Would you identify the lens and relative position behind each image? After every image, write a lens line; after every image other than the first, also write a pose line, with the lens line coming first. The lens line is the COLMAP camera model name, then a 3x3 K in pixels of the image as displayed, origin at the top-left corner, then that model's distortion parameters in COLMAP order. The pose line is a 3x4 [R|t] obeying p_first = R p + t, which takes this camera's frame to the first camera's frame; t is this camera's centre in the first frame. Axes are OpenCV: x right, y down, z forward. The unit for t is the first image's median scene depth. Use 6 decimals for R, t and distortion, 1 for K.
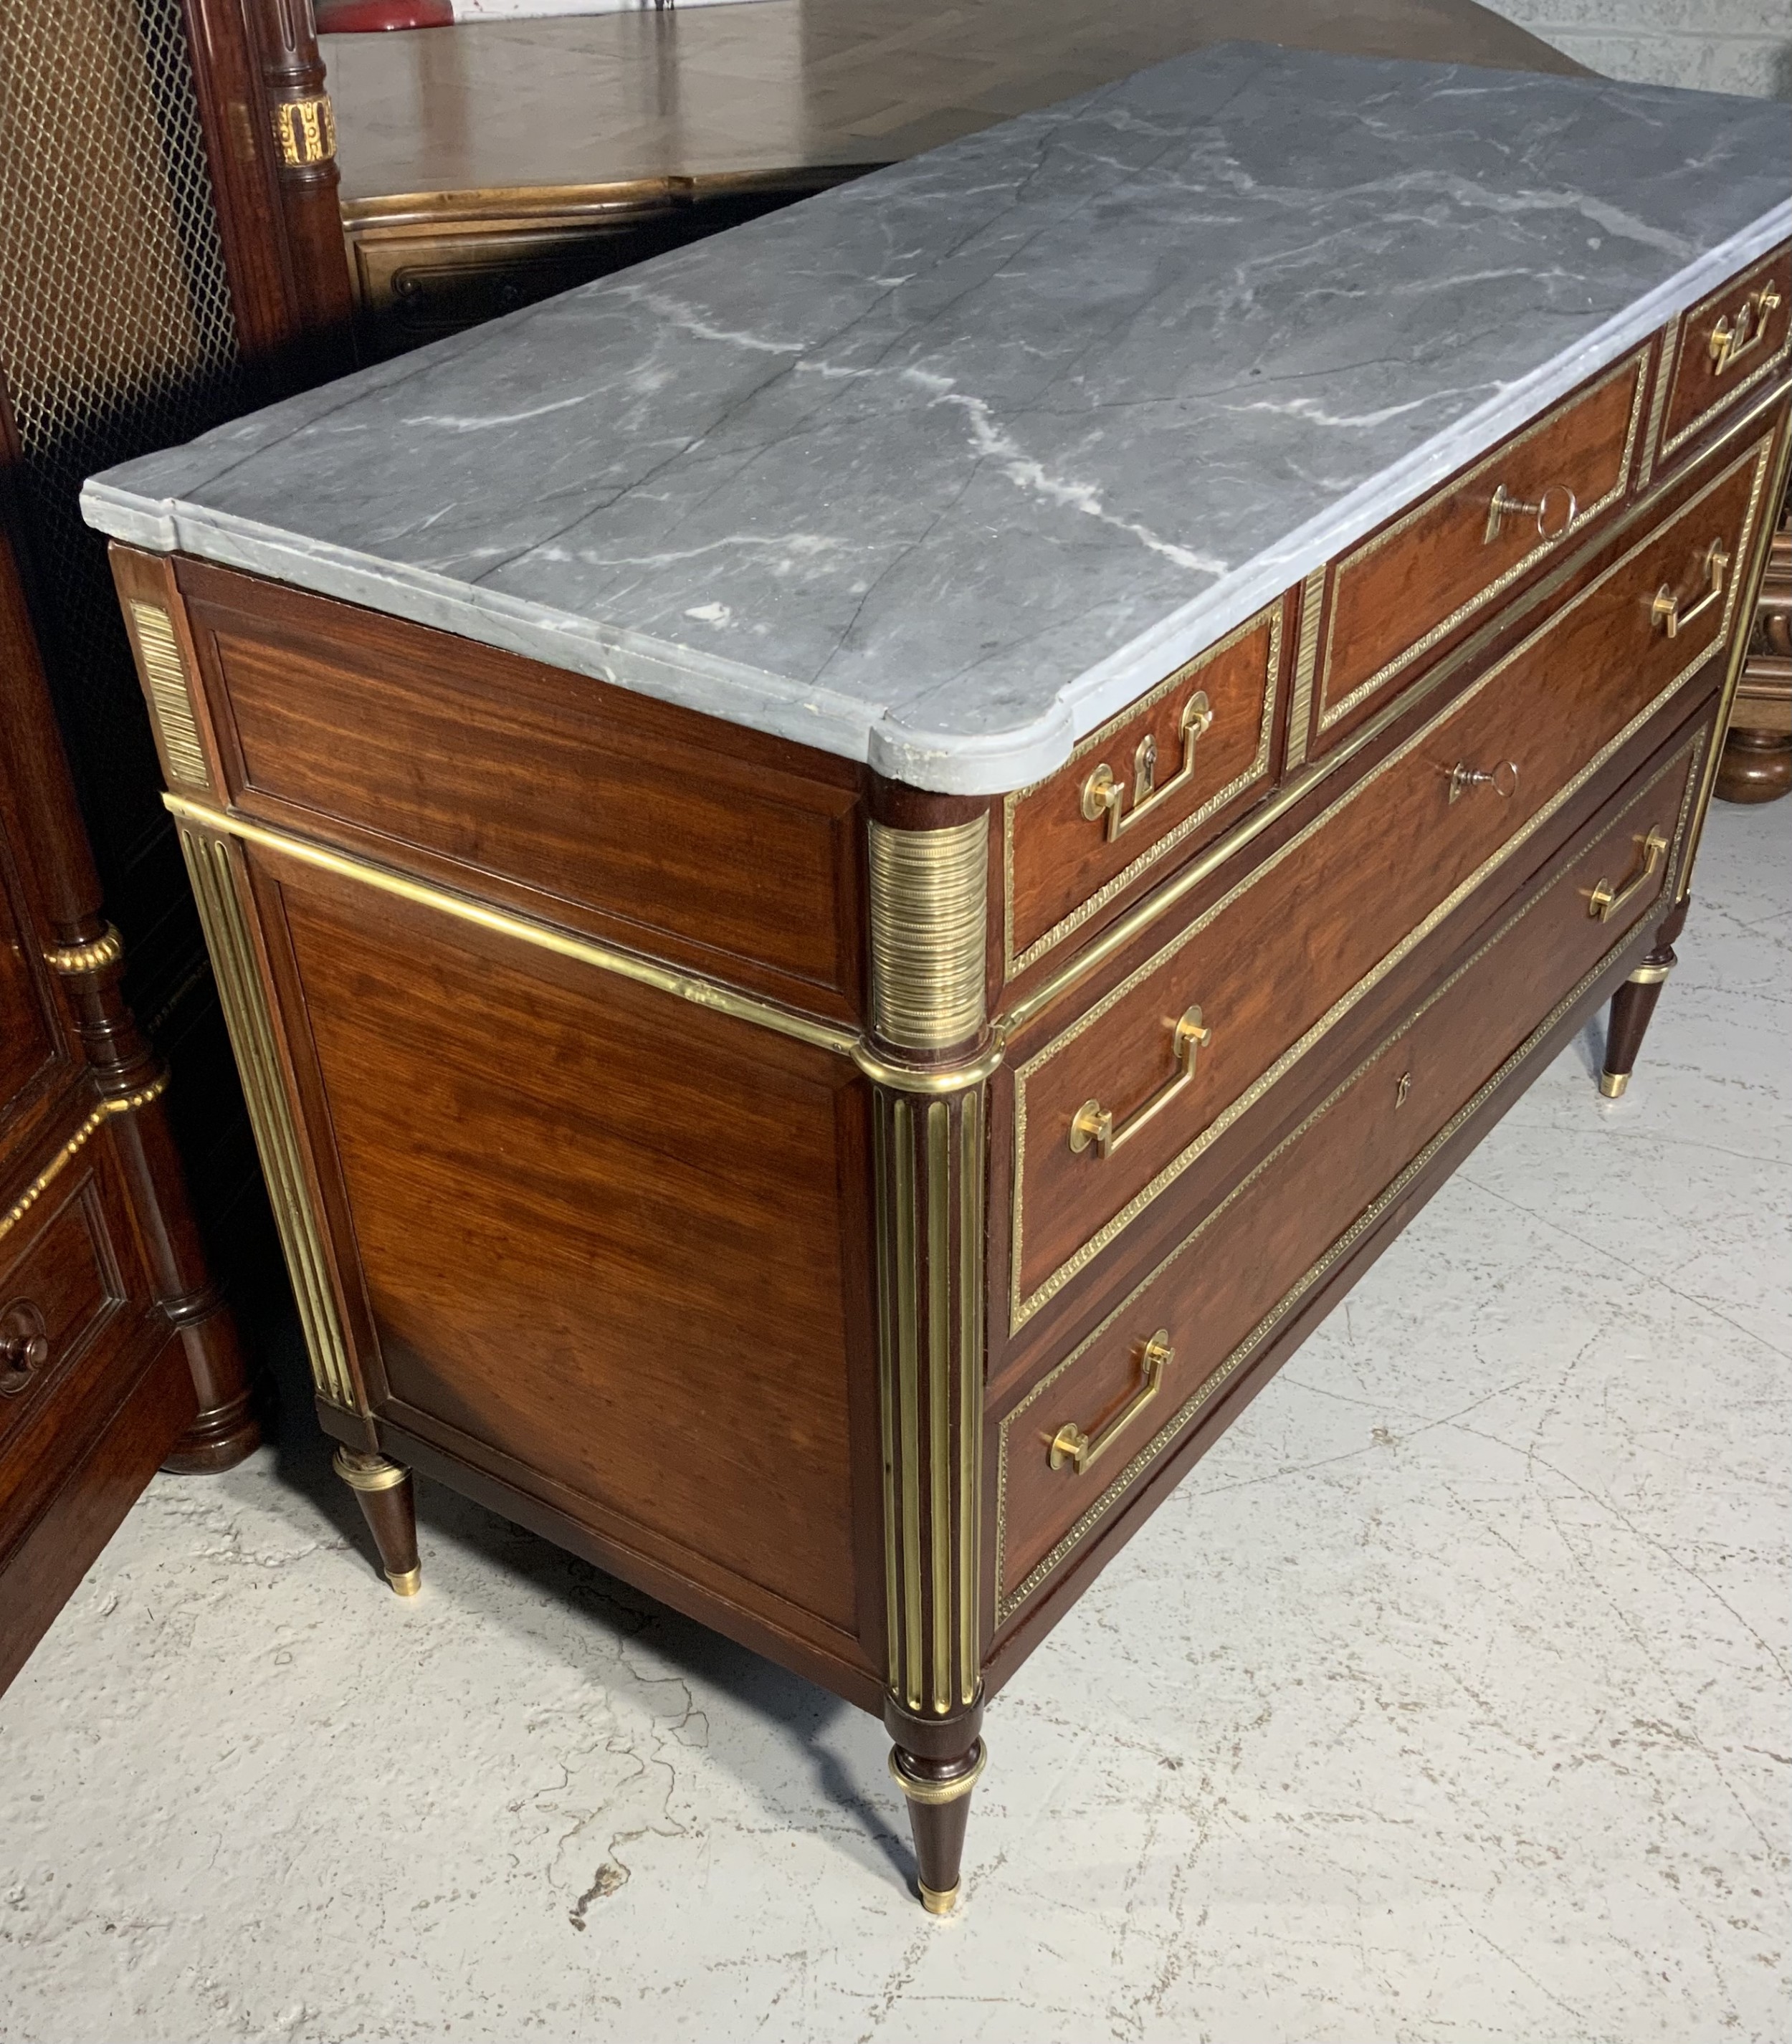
lens RADIAL K [[2266.3, 0, 787.5], [0, 2266.3, 1388.6], [0, 0, 1]] dist [-0.013427, 0.000000]
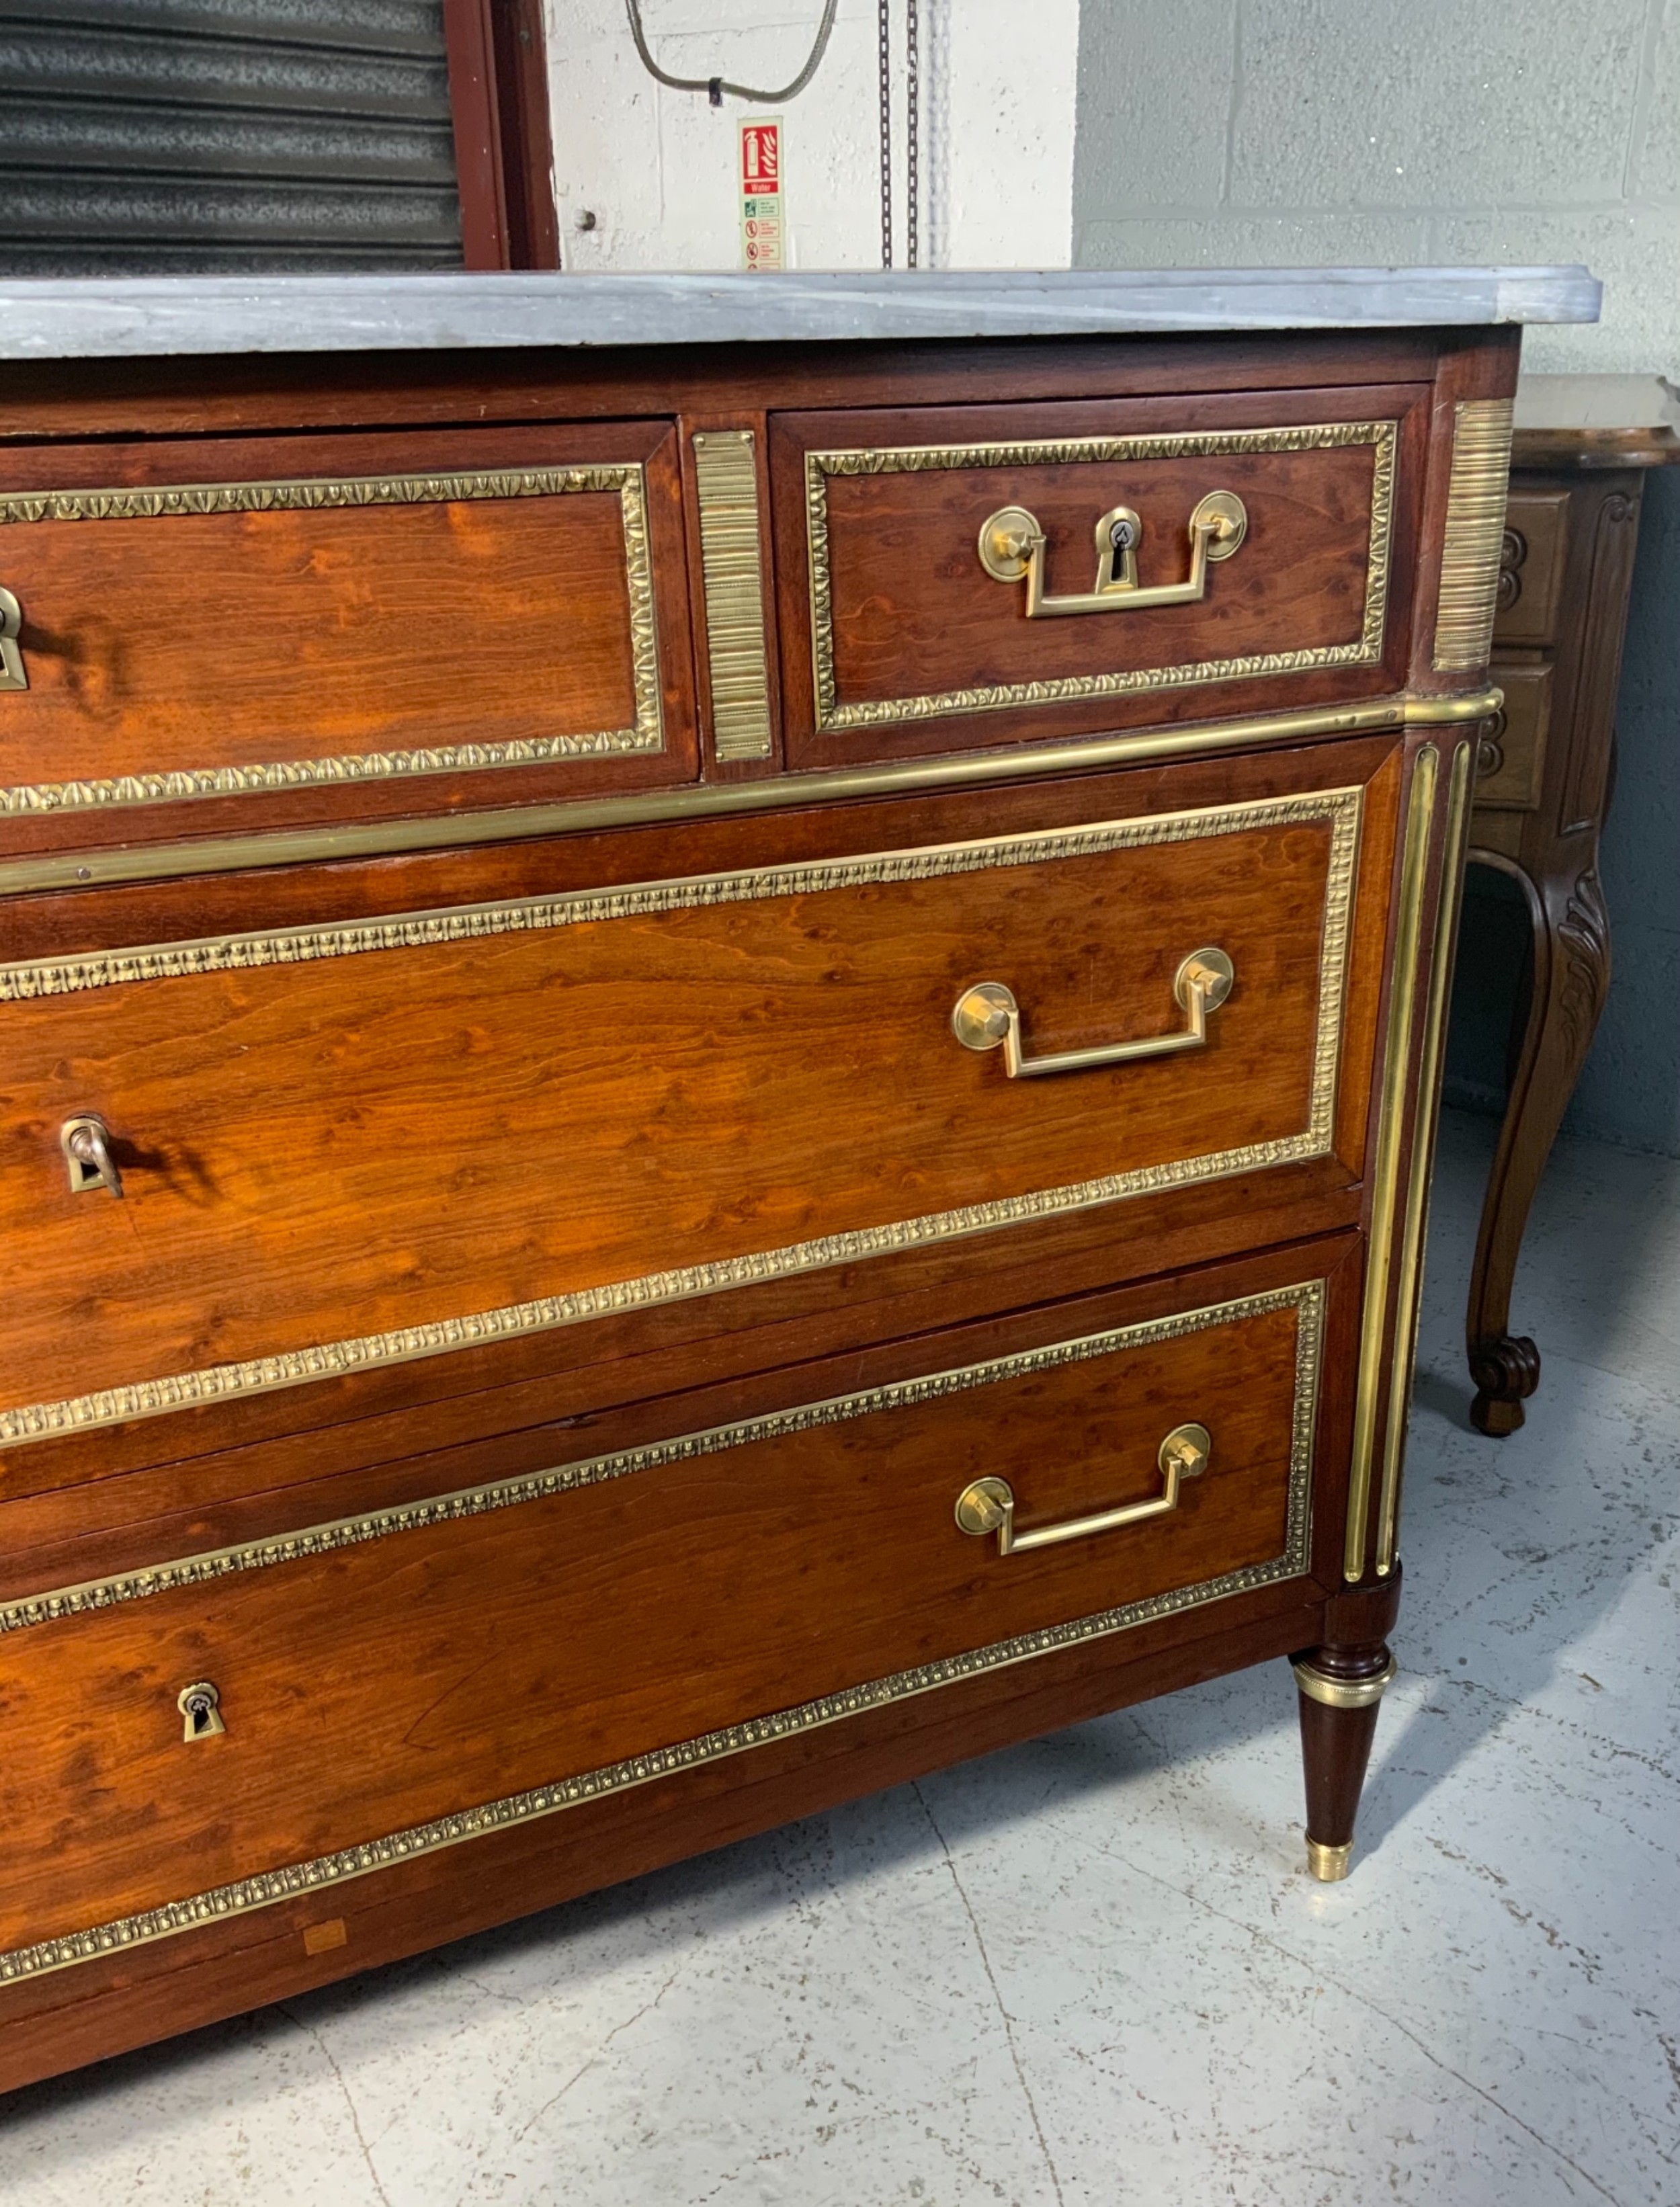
lens RADIAL K [[1981.1, 0, 912.0], [0, 1981.1, 1196.2], [0, 0, 1]] dist [0.098690, -0.153131]
pose [[0.890188, 0.210665, -0.403962, 0.655674], [-0.317821, 0.922438, -0.219314, -0.215184], [0.326428, 0.323618, 0.888097, 0.643471]]
